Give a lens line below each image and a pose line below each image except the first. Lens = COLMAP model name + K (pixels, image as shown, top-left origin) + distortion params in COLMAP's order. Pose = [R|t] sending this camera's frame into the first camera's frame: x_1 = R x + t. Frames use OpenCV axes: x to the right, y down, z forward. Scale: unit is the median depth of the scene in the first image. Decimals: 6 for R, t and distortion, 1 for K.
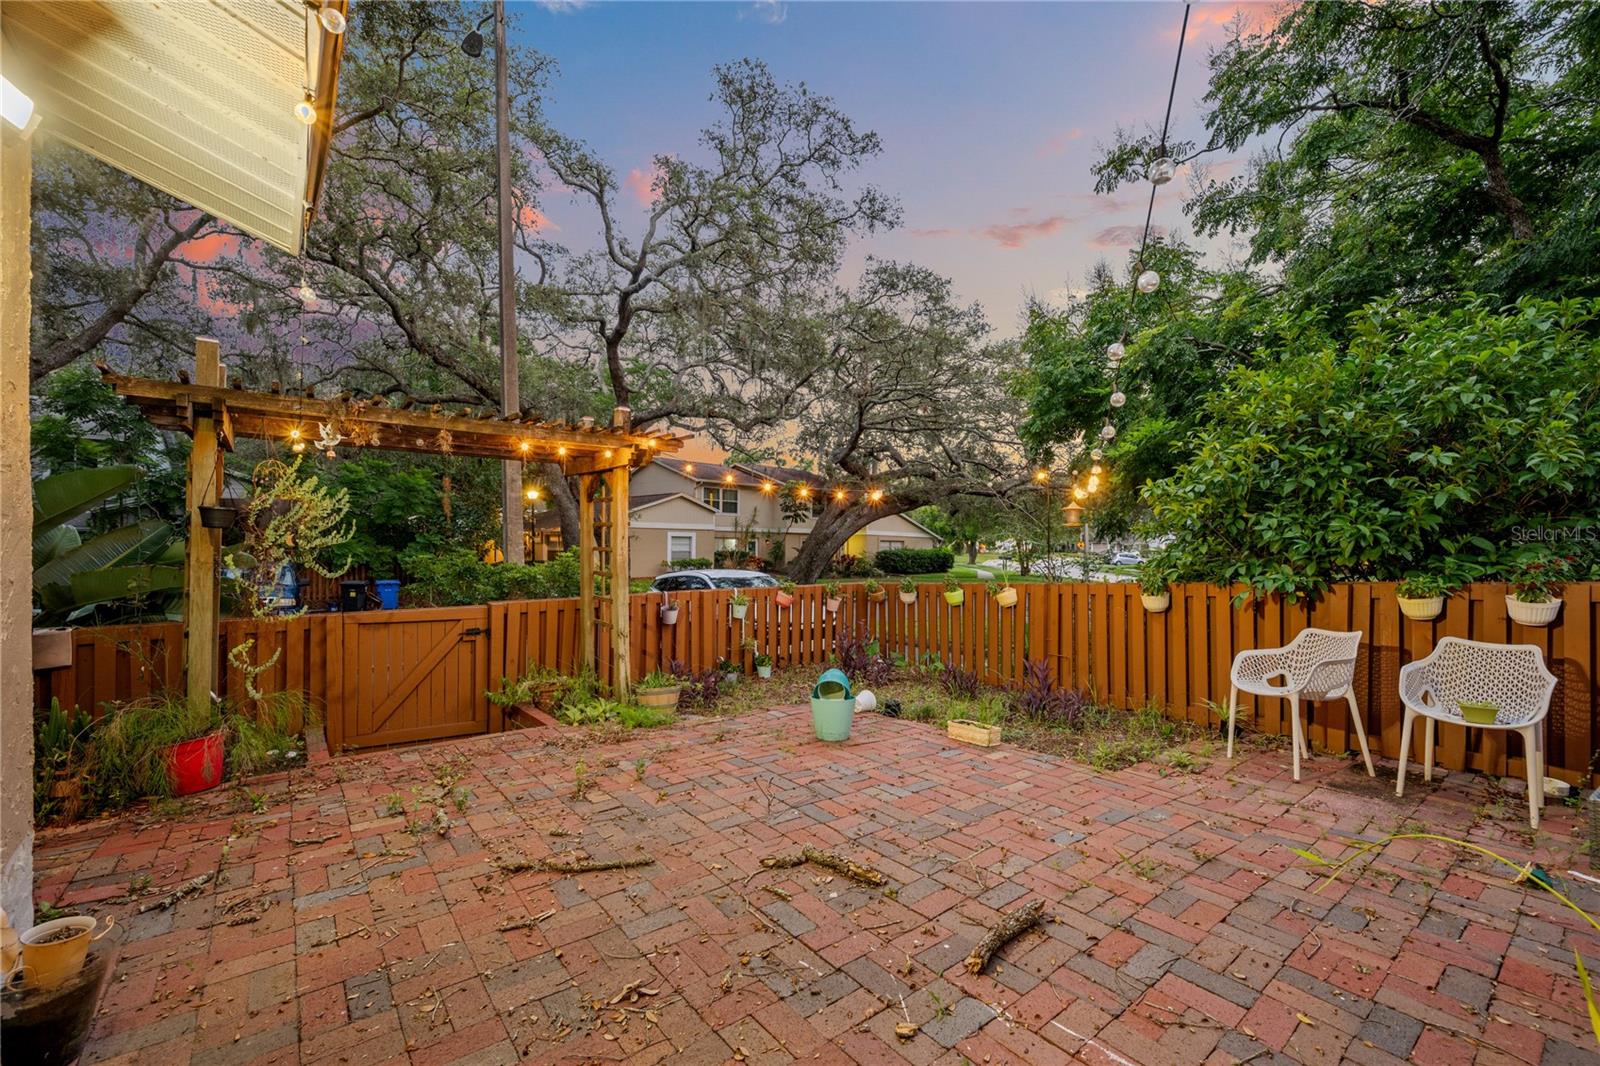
lens RADIAL K [[693.3, 0, 799.4], [0, 693.3, 552.9], [0, 0, 1]] dist [-0.000116, -0.000196]
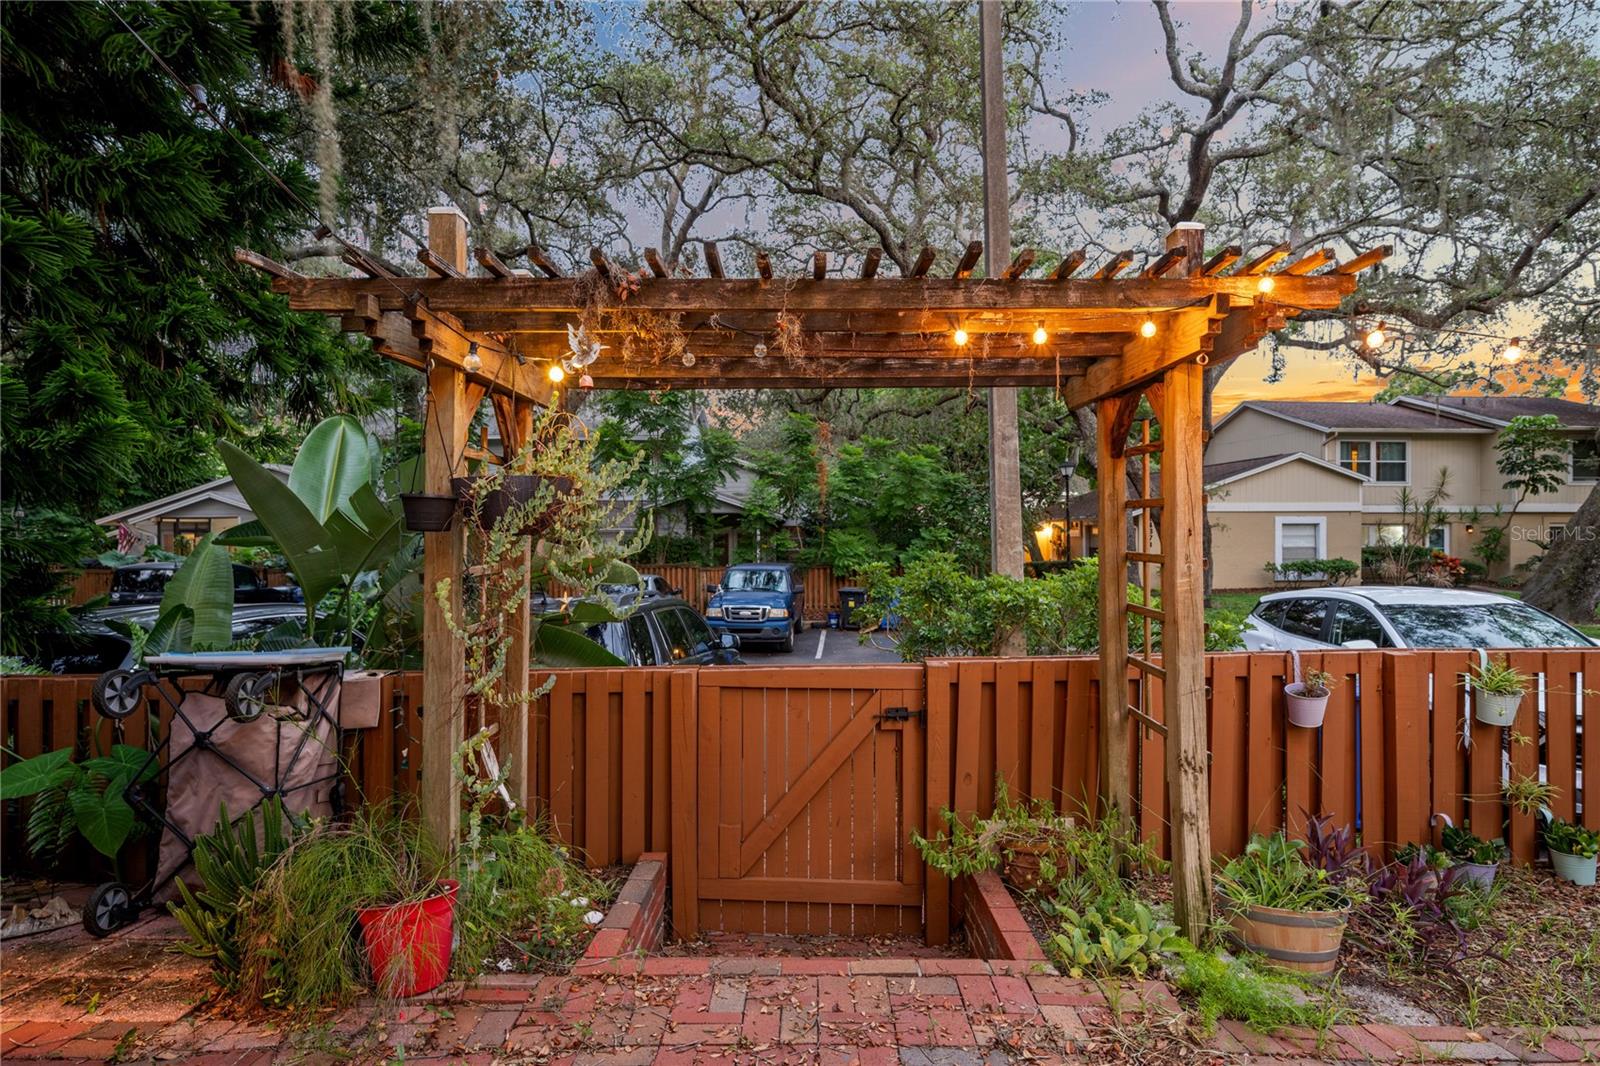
lens RADIAL K [[946.7, 0, 801.4], [0, 946.7, 548.3], [0, 0, 1]] dist [-0.000986, -0.000370]
pose [[0.796490, -0.007698, -0.604603, -0.023334], [0.007073, 0.999969, -0.003414, -0.002973], [0.604610, -0.001557, 0.796520, 0.098348]]
